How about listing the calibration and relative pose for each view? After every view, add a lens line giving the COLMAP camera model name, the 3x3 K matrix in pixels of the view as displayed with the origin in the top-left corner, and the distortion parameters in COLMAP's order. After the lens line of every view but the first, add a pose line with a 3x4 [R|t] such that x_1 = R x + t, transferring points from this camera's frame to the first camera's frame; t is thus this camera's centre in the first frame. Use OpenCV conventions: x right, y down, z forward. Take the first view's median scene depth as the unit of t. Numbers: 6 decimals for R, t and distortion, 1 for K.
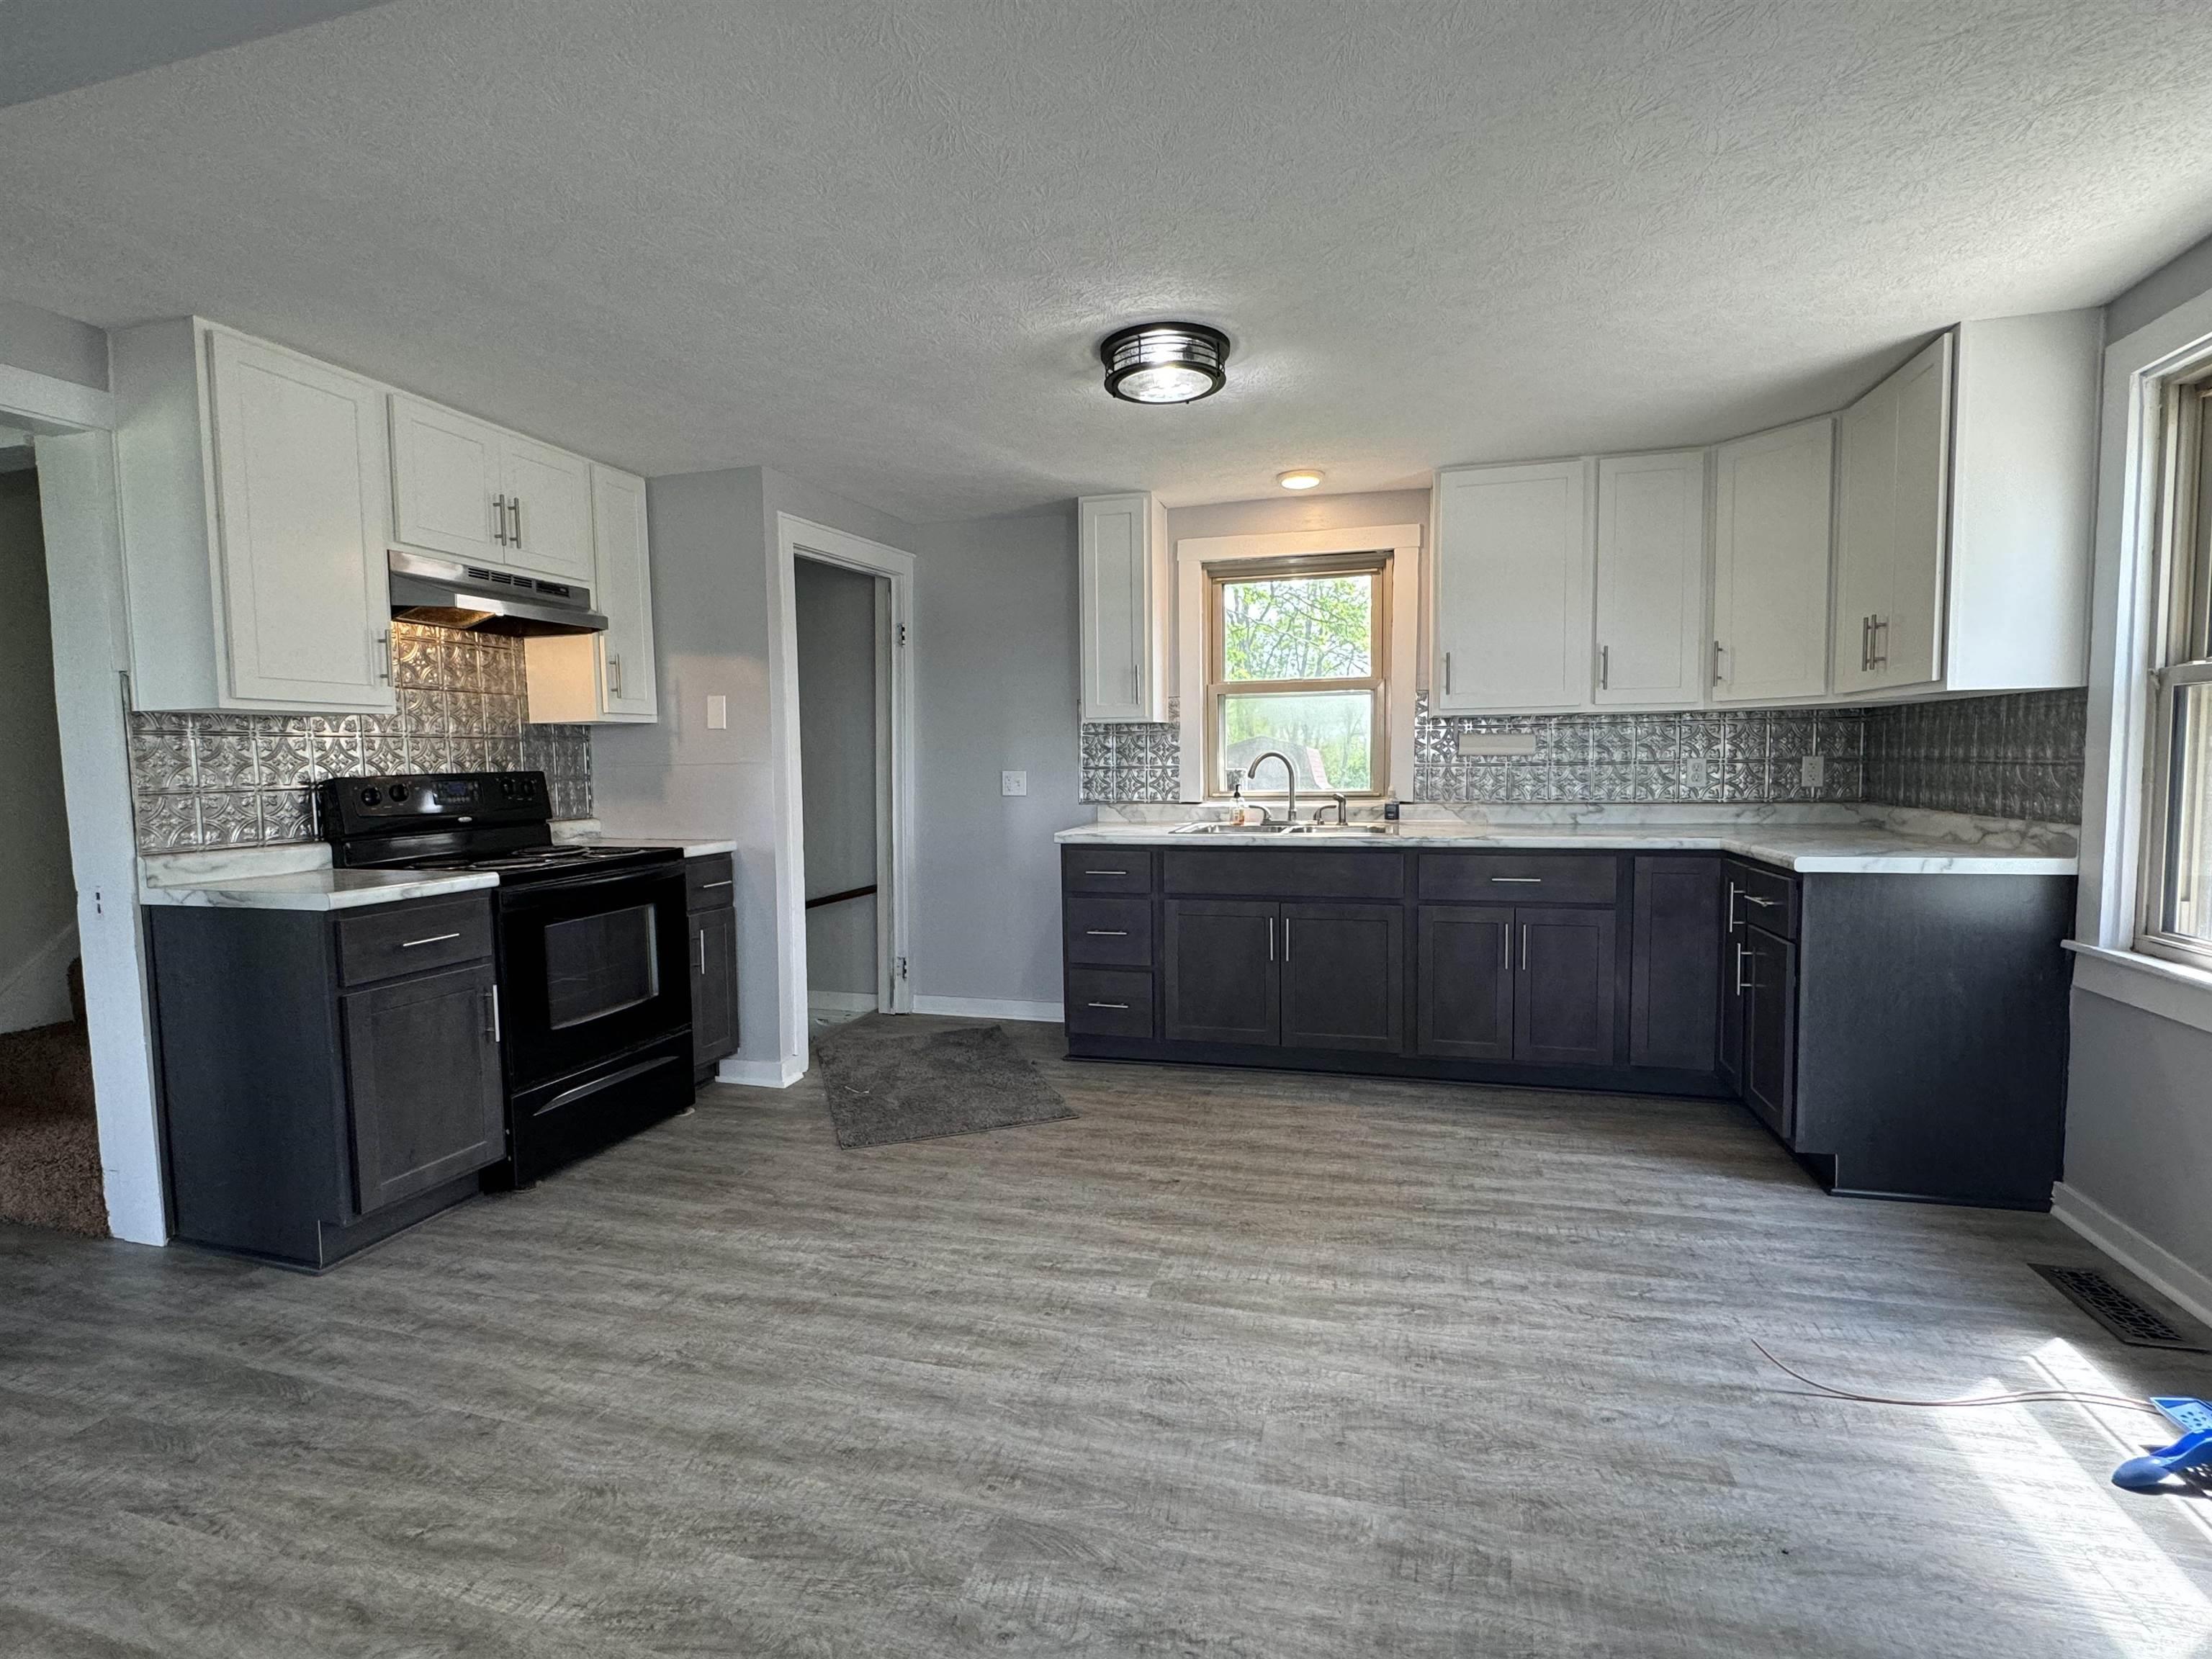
lens RADIAL K [[1049.9, 0, 1099.4], [0, 1049.9, 830.4], [0, 0, 1]] dist [-0.000540, -0.001007]
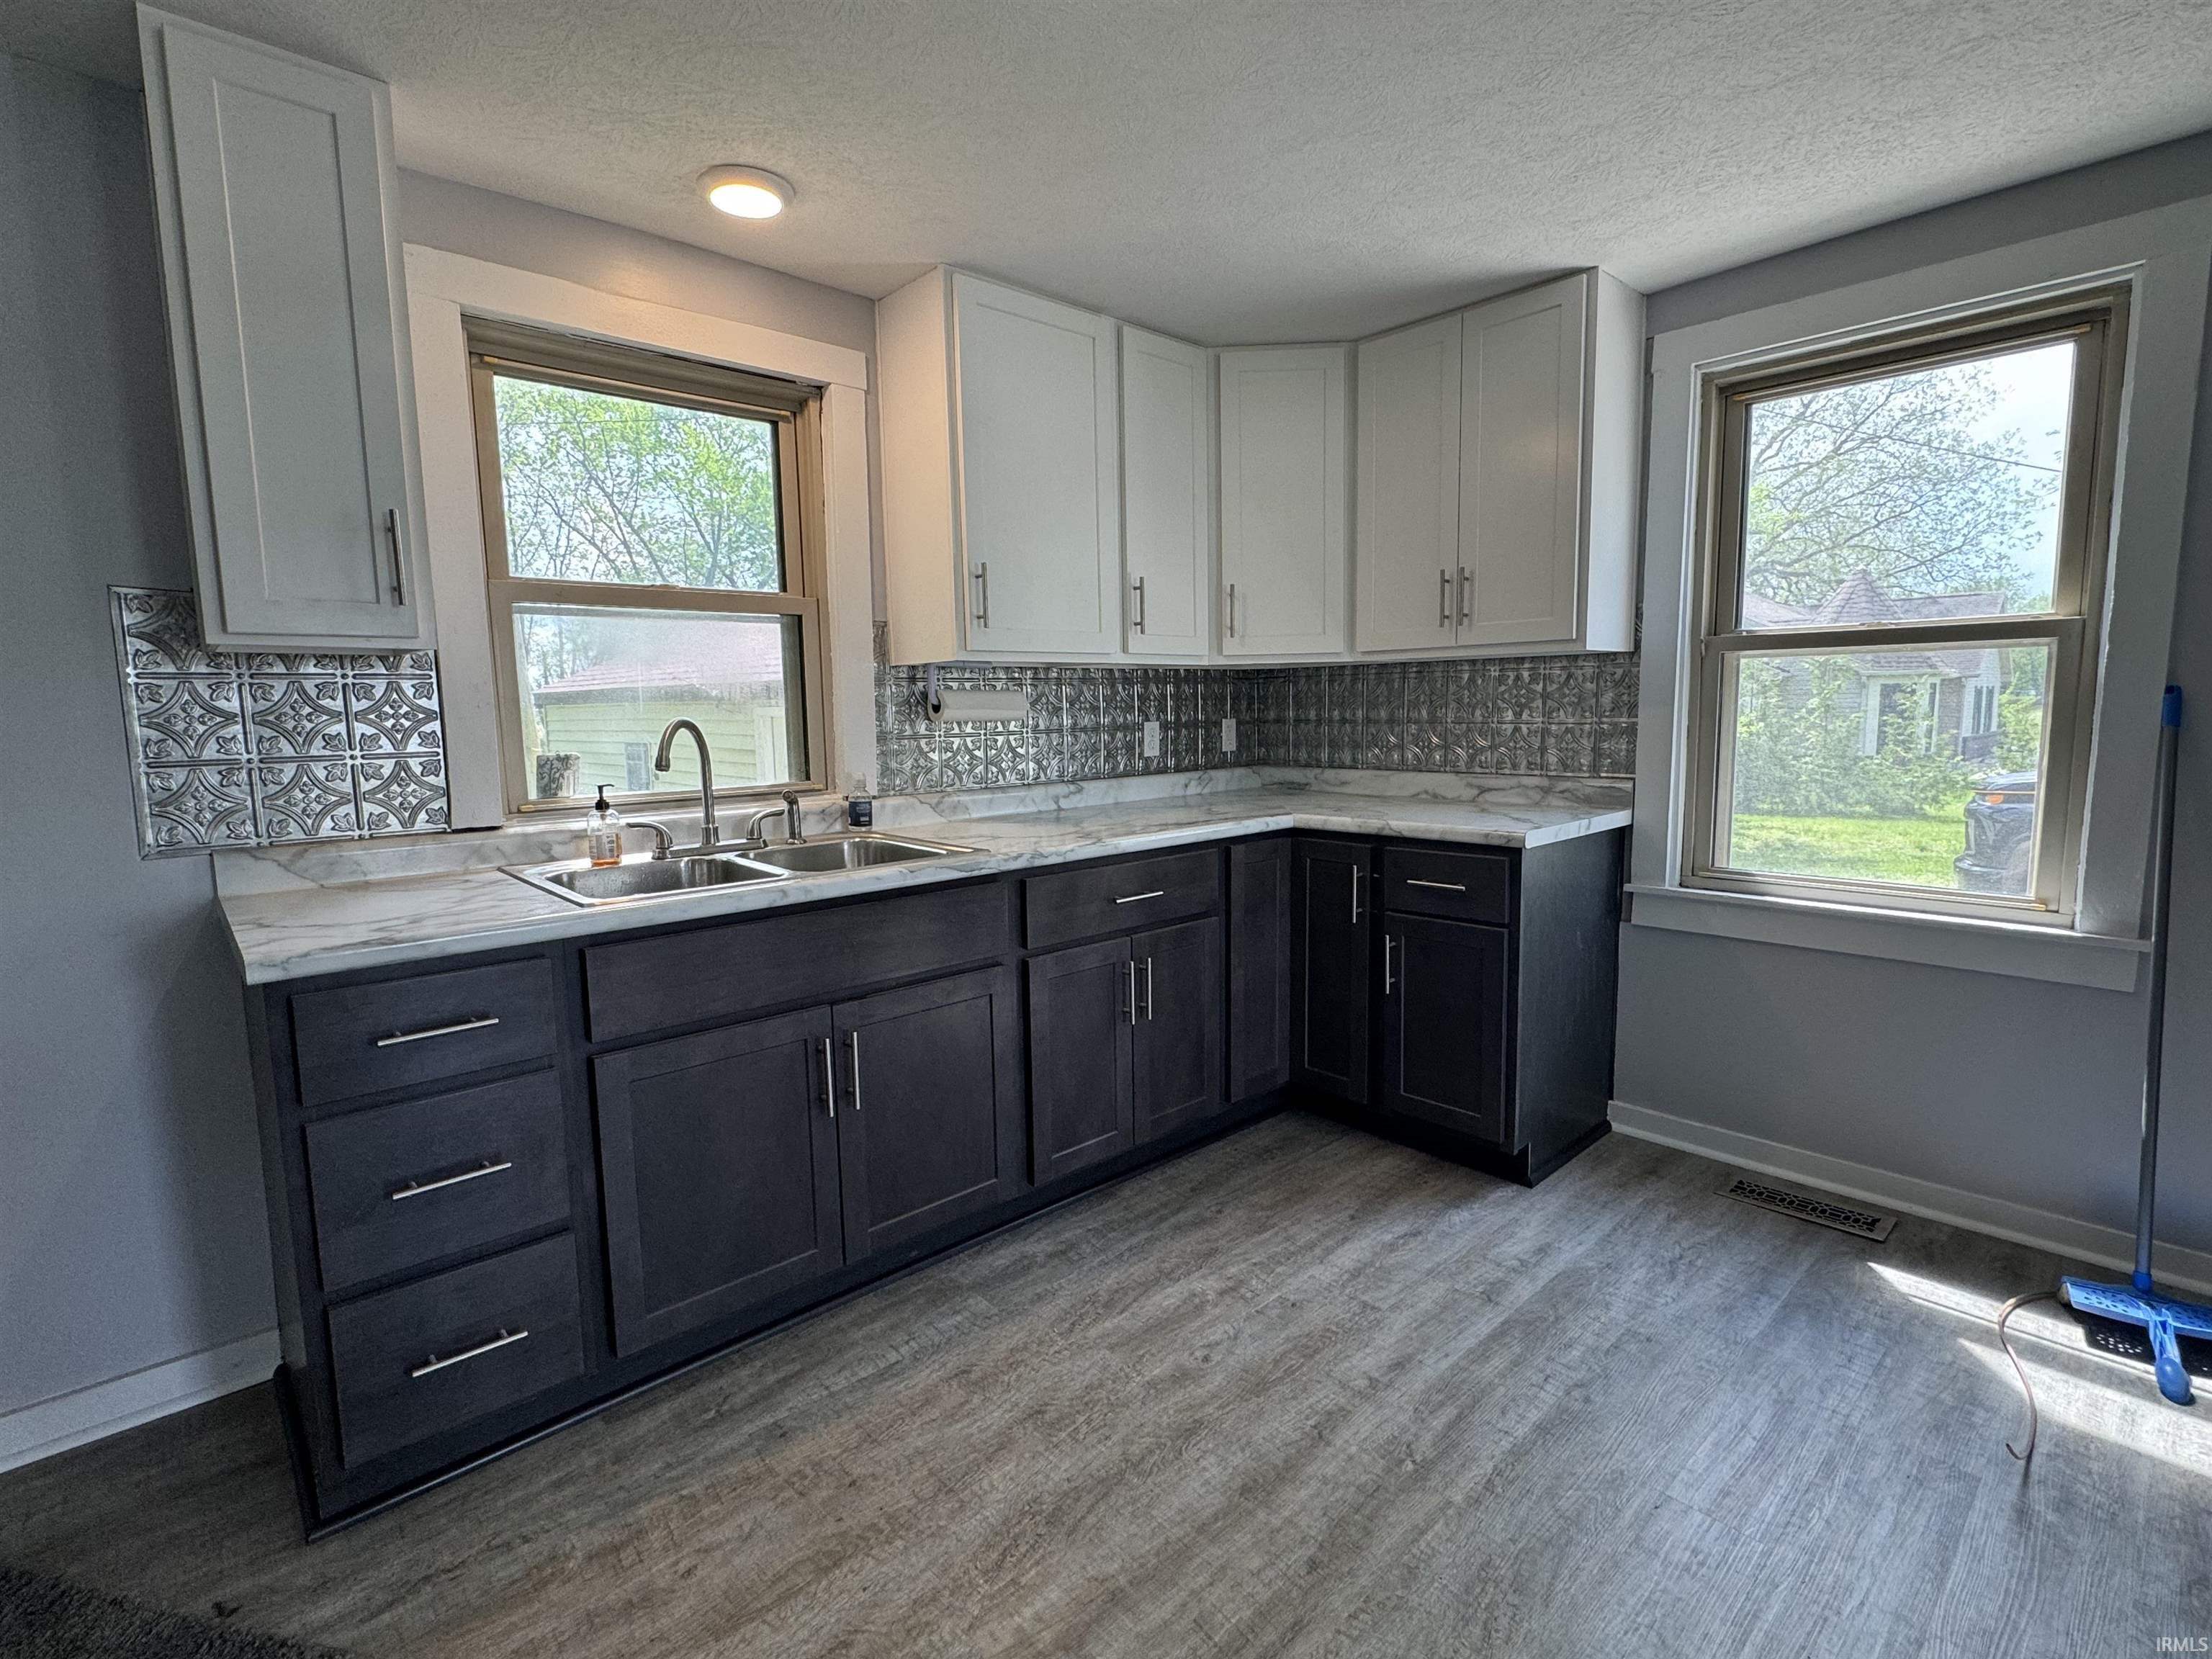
lens RADIAL K [[1049.9, 0, 1104.1], [0, 1049.9, 827.1], [0, 0, 1]] dist [-0.000540, -0.001007]
pose [[0.523559, -0.095668, 0.846601, -0.231072], [0.070811, 0.995124, 0.068661, -0.055390], [-0.849041, 0.024000, 0.527781, 0.715572]]
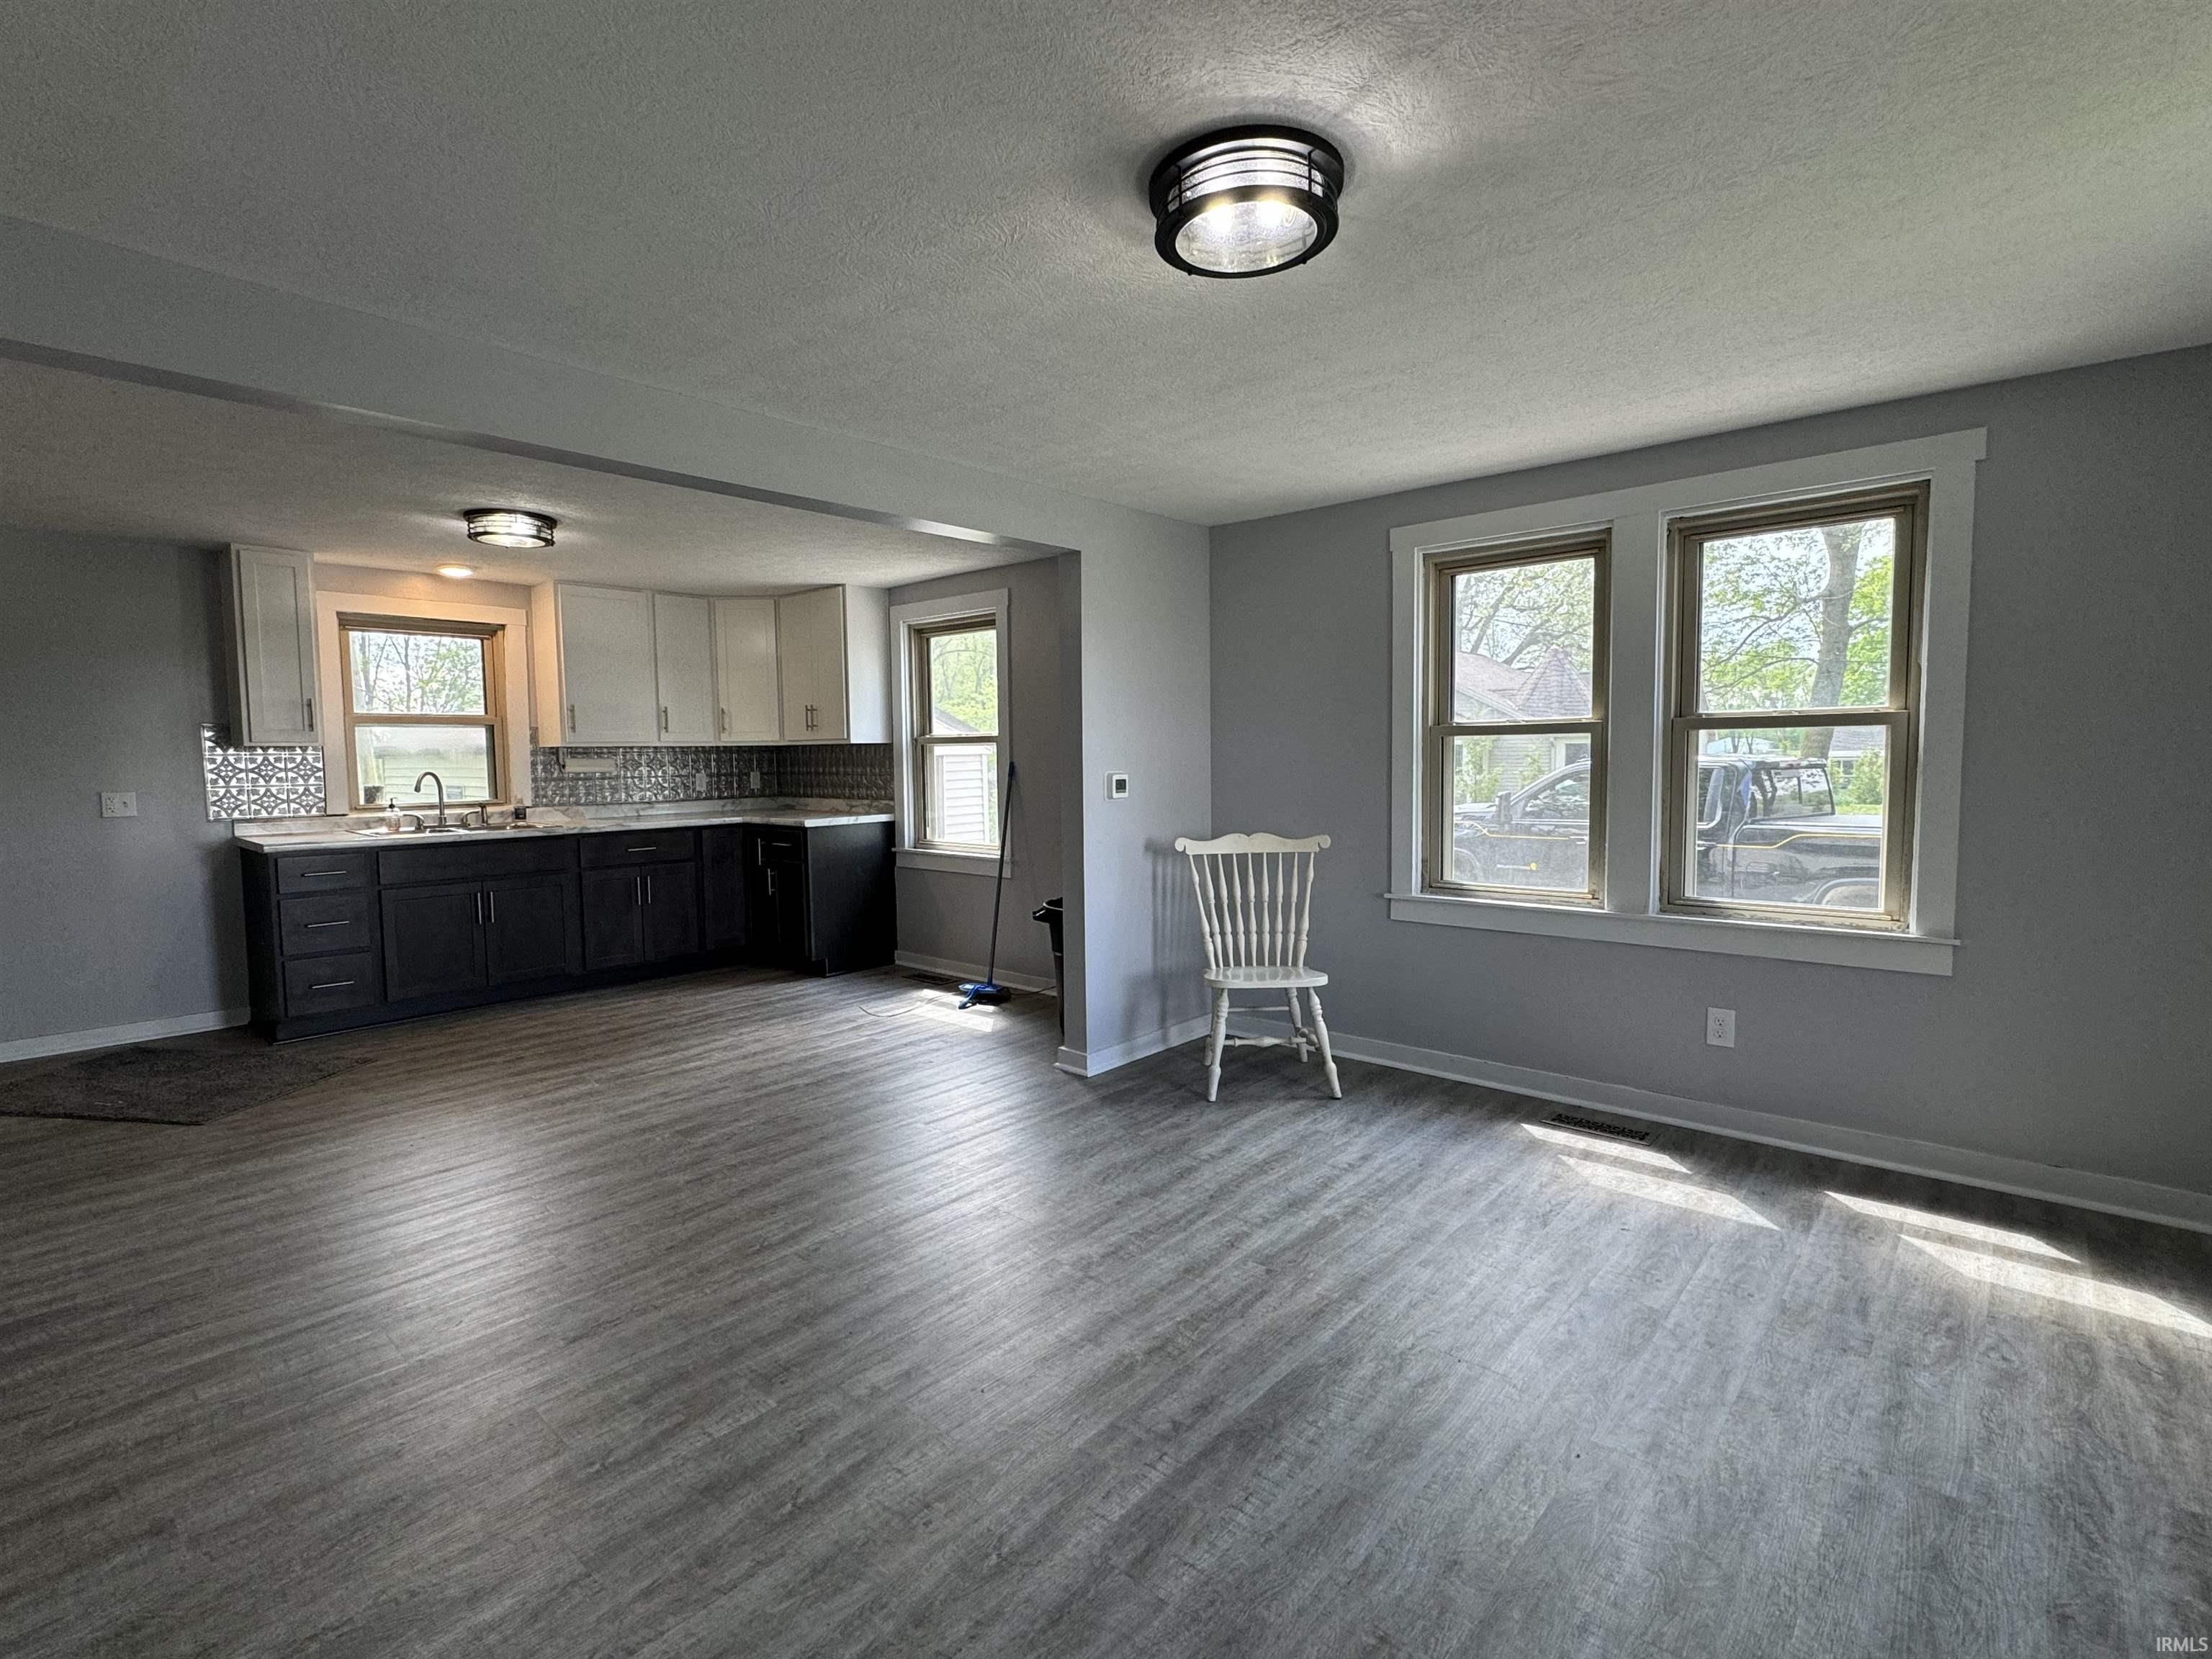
lens RADIAL K [[1049.9, 0, 1101.0], [0, 1049.9, 826.6], [0, 0, 1]] dist [-0.000540, -0.001007]
pose [[0.434330, -0.055473, 0.899044, -0.838498], [0.068409, 0.997251, 0.028483, 0.016350], [-0.898152, 0.049132, 0.436931, -0.393405]]
